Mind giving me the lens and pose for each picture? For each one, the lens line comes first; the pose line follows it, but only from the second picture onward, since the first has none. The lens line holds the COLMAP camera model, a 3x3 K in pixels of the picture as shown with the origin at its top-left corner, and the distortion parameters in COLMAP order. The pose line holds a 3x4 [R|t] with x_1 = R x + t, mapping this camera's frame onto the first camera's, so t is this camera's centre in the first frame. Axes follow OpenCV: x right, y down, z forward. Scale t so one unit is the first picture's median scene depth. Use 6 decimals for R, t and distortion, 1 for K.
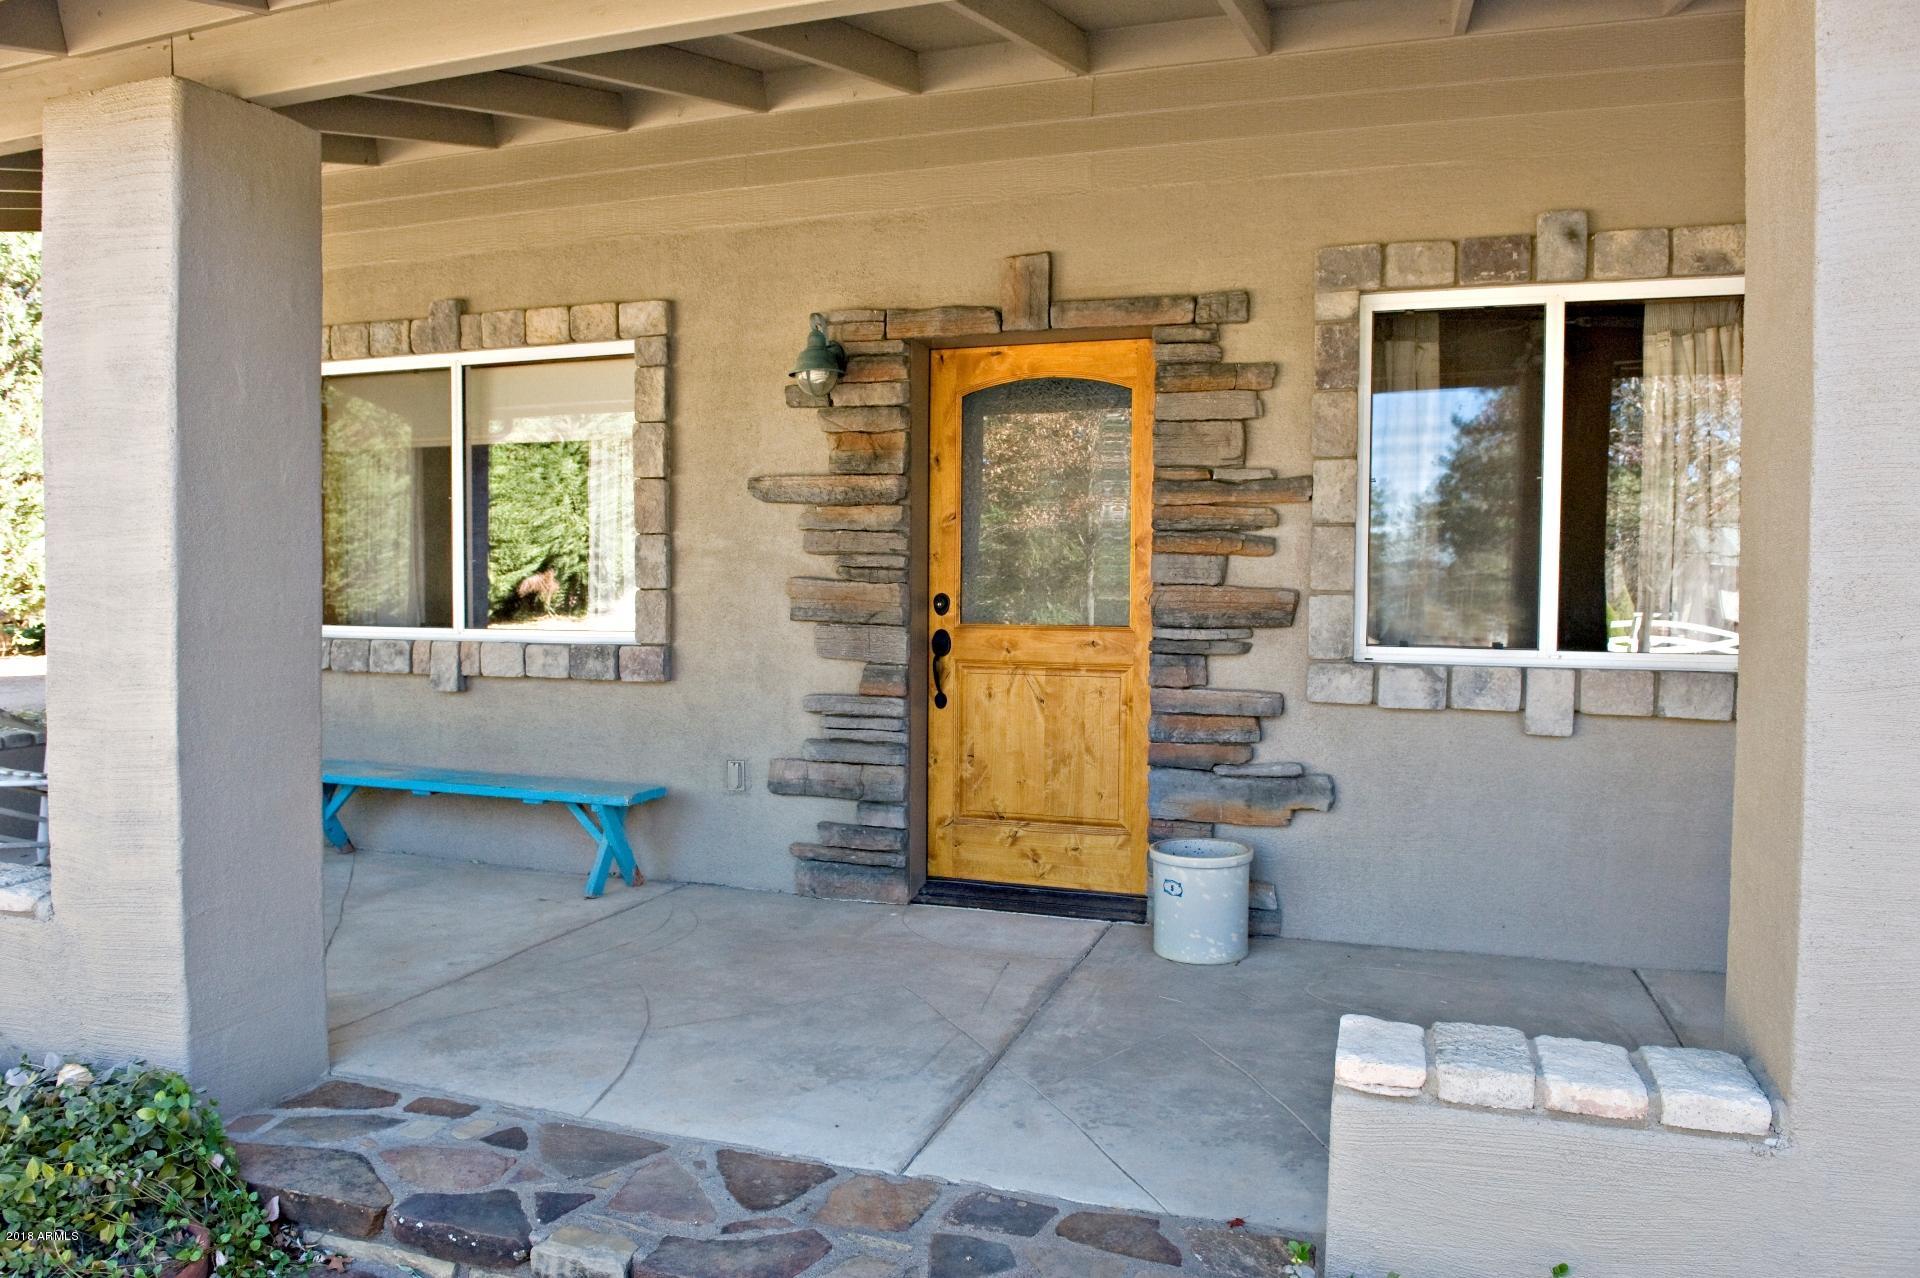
lens RADIAL K [[1351.4, 0, 954.3], [0, 1351.4, 654.8], [0, 0, 1]] dist [-0.050282, -0.002717]
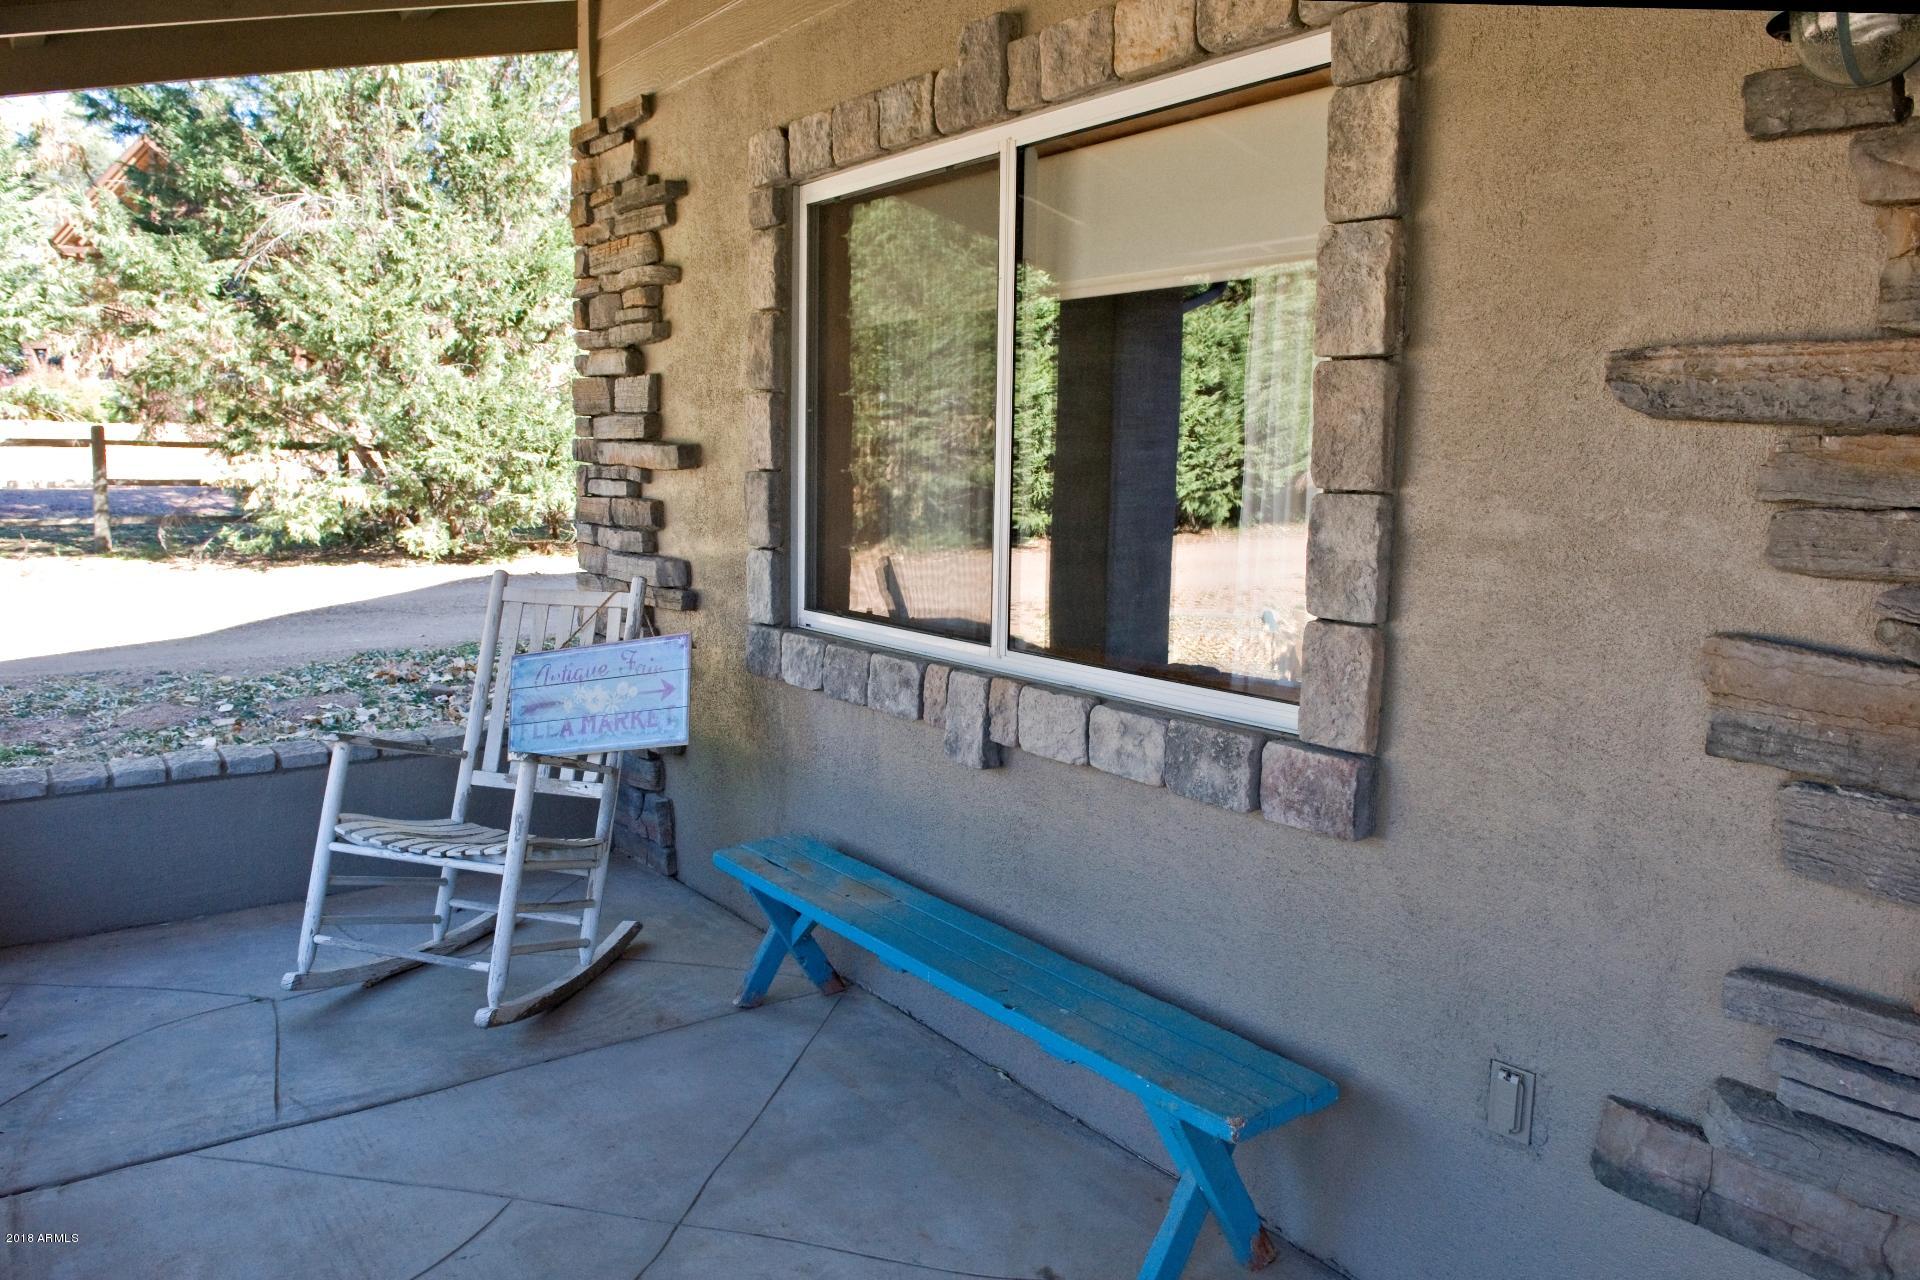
lens RADIAL K [[1351.4, 0, 954.3], [0, 1351.4, 655.8], [0, 0, 1]] dist [-0.050282, -0.002717]
pose [[0.834970, 0.087199, -0.543342, -0.095828], [-0.040303, 0.994404, 0.097654, -0.075674], [0.548817, -0.059639, 0.833812, 0.584905]]
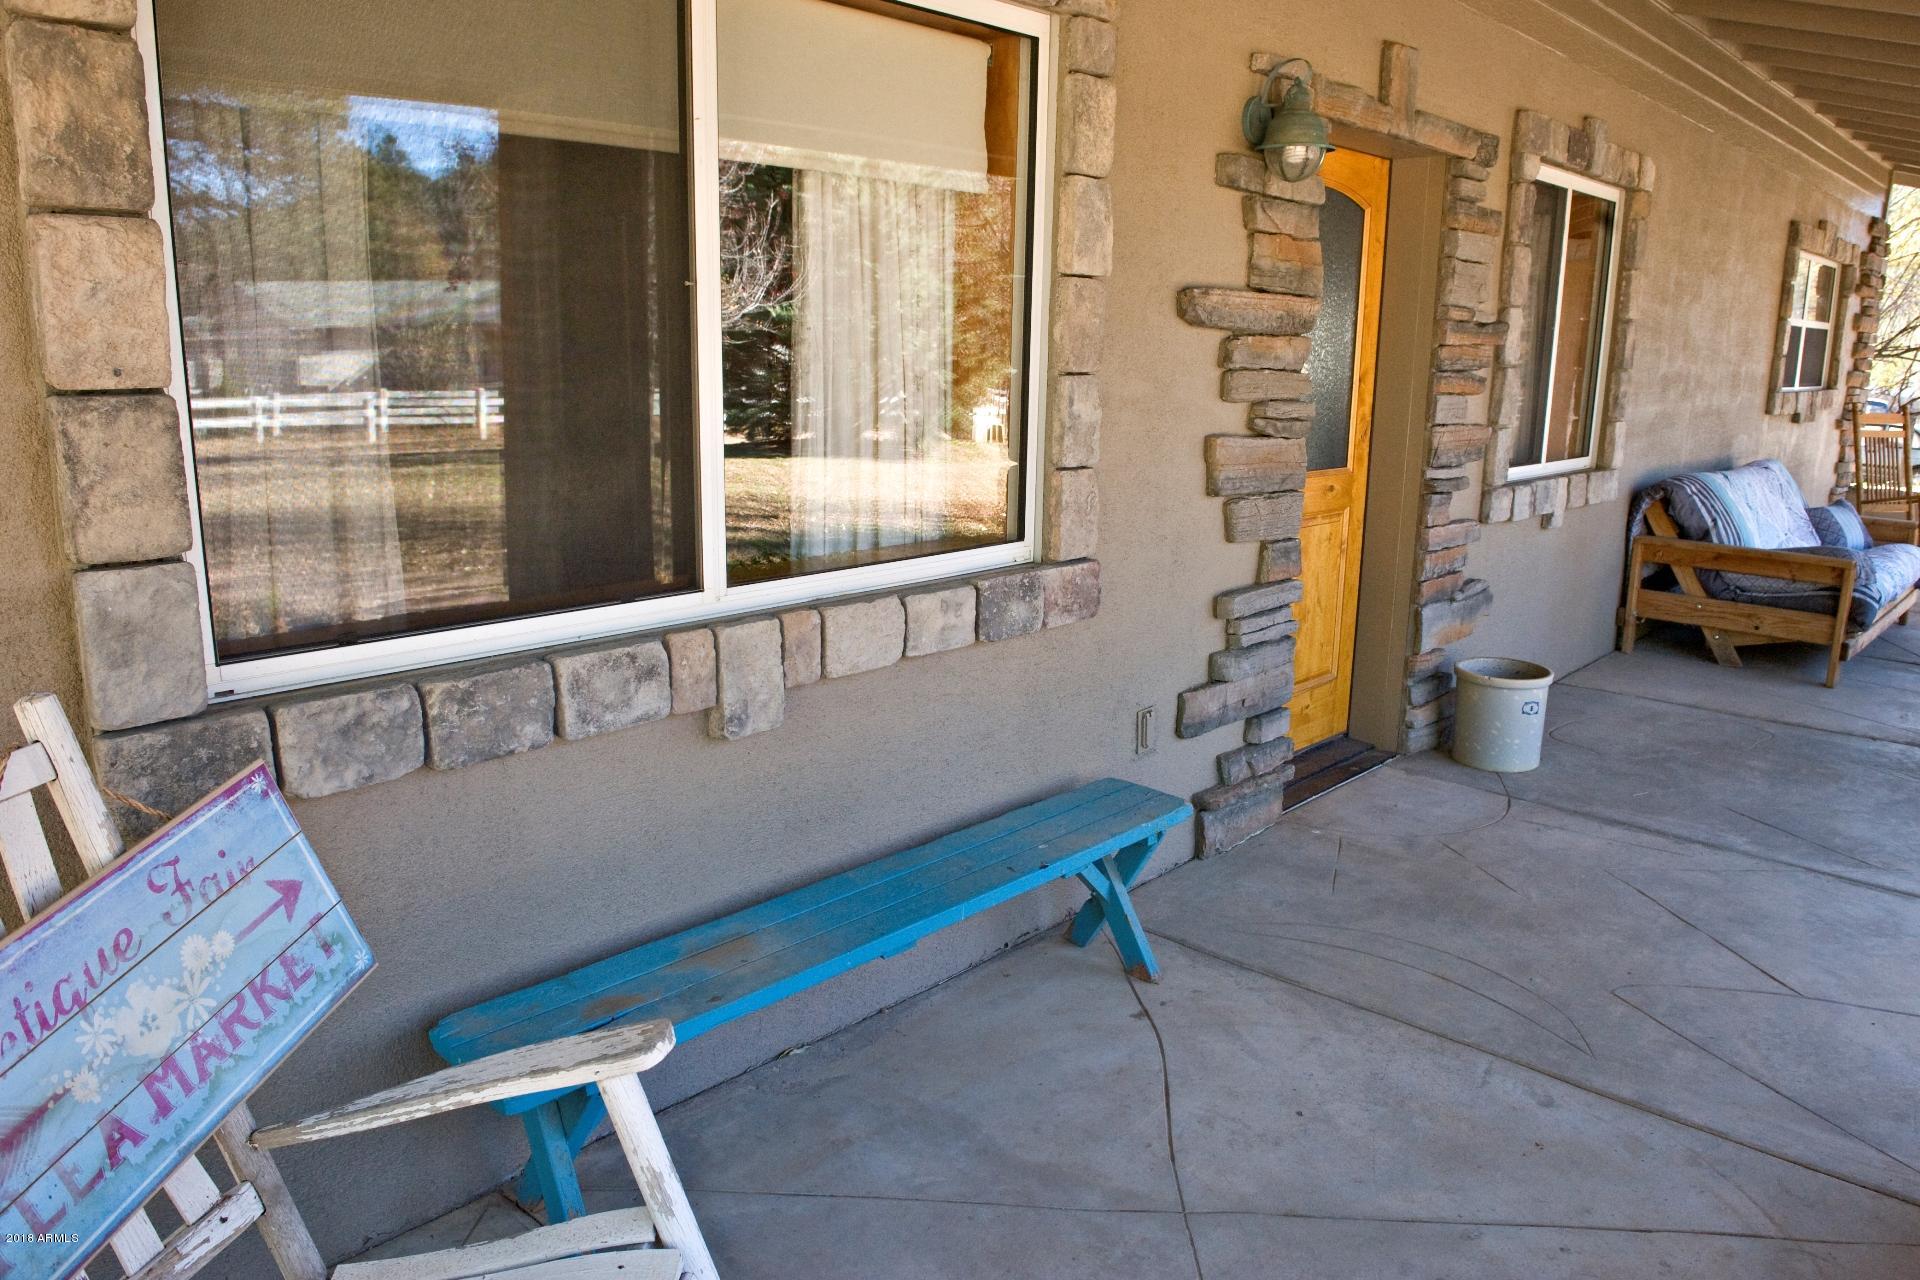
lens RADIAL K [[1351.4, 0, 954.3], [0, 1351.4, 655.8], [0, 0, 1]] dist [-0.050282, -0.002717]
pose [[0.386025, -0.210089, 0.898247, -0.809961], [0.040389, 0.976637, 0.211066, -0.096853], [-0.921604, -0.045198, 0.385491, 0.827481]]
